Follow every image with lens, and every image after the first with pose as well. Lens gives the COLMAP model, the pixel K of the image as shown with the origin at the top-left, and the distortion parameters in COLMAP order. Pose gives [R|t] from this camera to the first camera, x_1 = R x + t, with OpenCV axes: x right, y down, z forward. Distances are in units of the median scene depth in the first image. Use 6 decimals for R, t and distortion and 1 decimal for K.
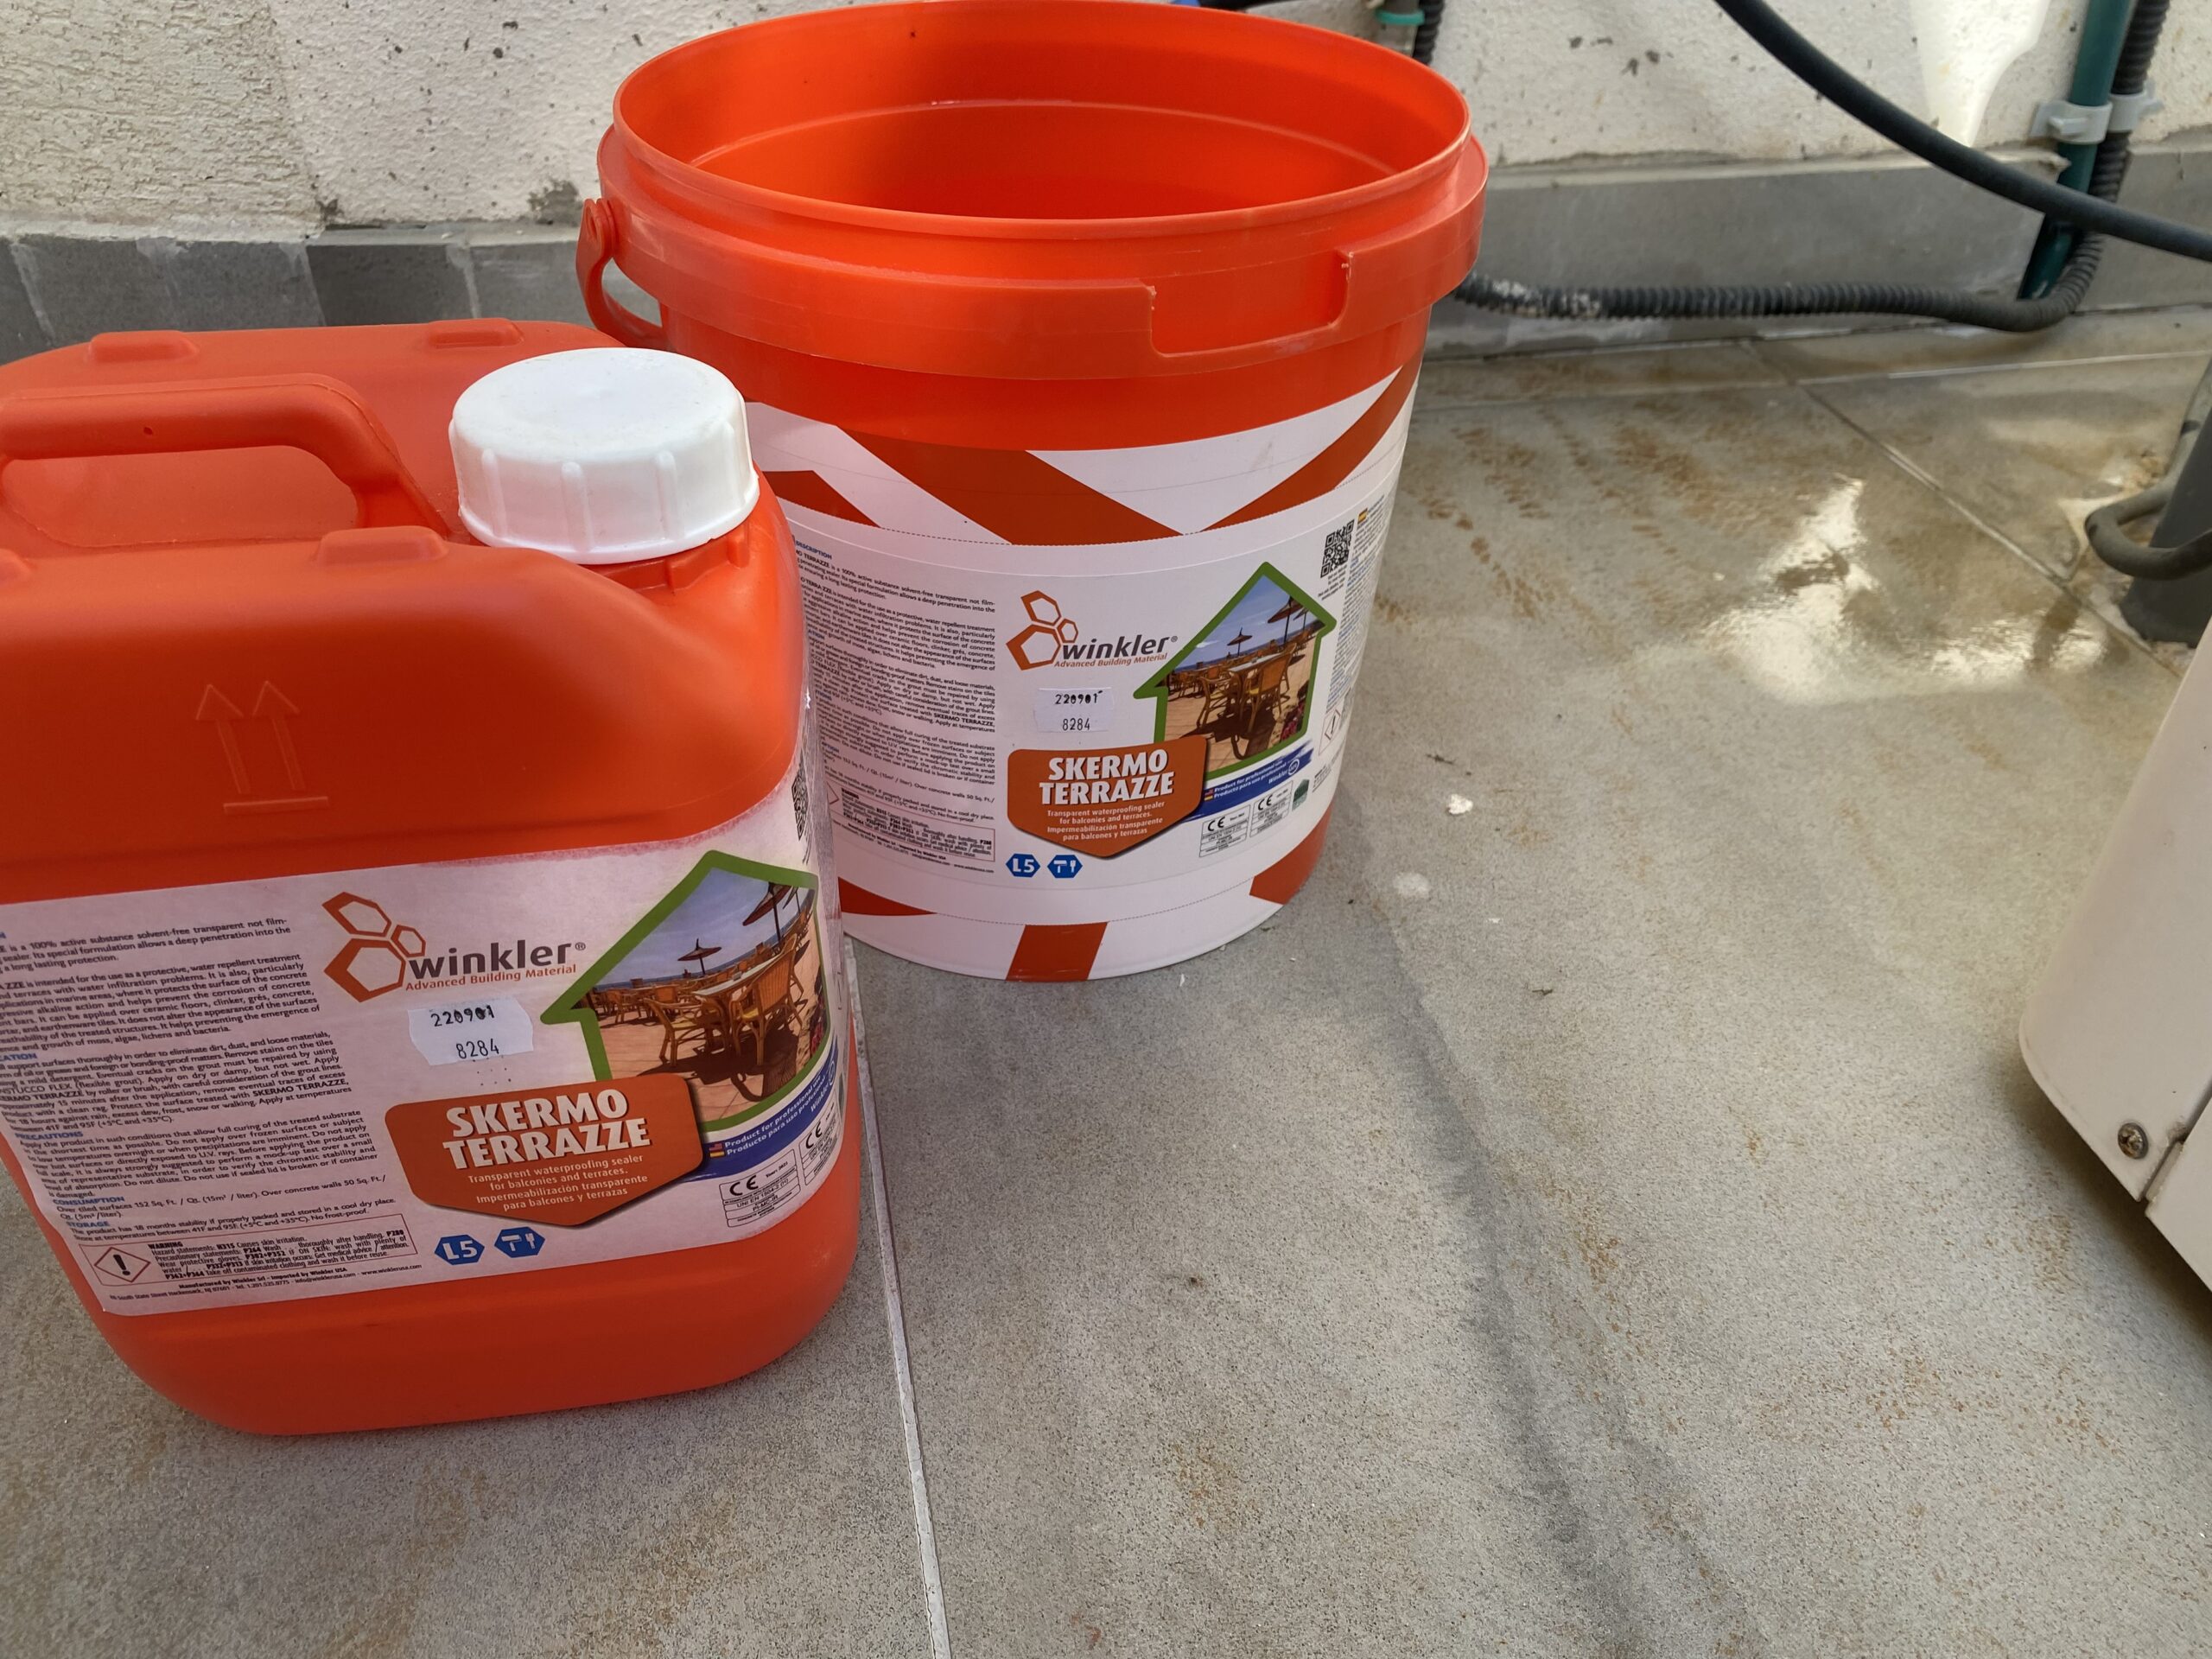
lens RADIAL K [[1705.1, 0, 1106.0], [0, 1705.1, 829.5], [0, 0, 1]] dist [0.036347, -0.034231]
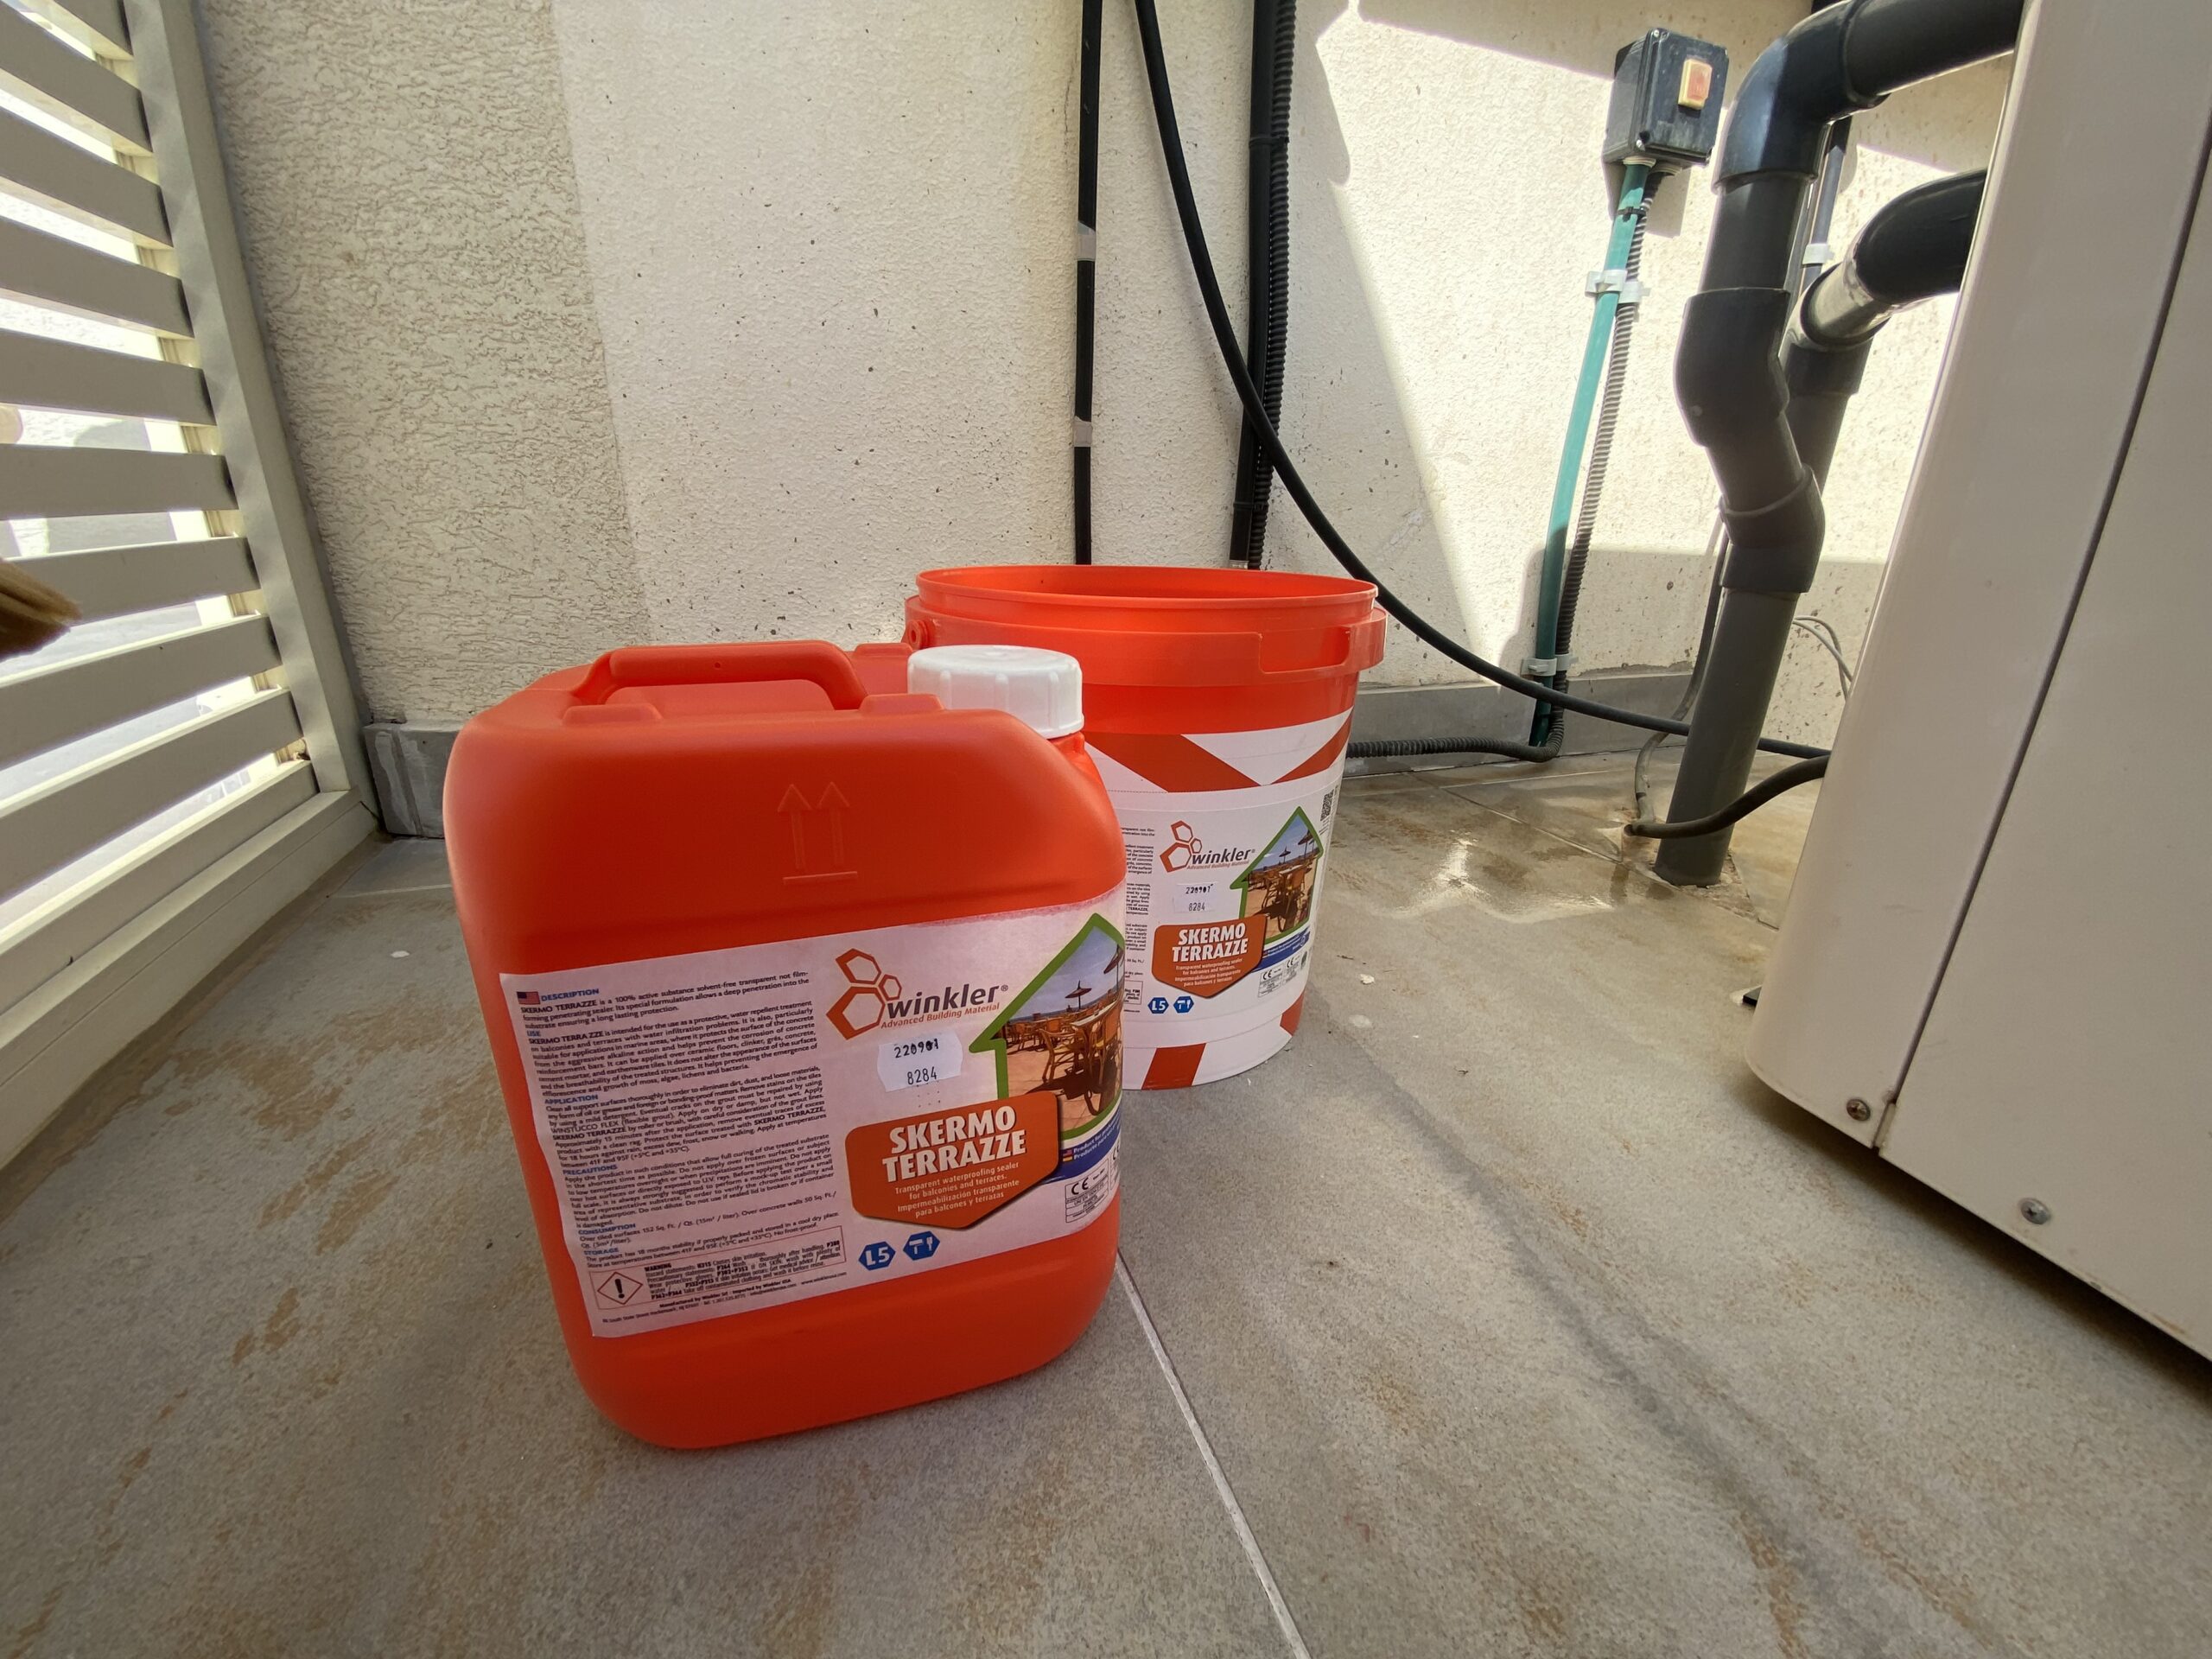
lens RADIAL K [[916.2, 0, 1117.3], [0, 916.2, 817.1], [0, 0, 1]] dist [0.027045, -0.026088]
pose [[0.989928, -0.039507, 0.135951, -0.258424], [0.078866, 0.951364, -0.297802, 0.139077], [-0.117574, 0.305525, 0.944897, 0.179566]]
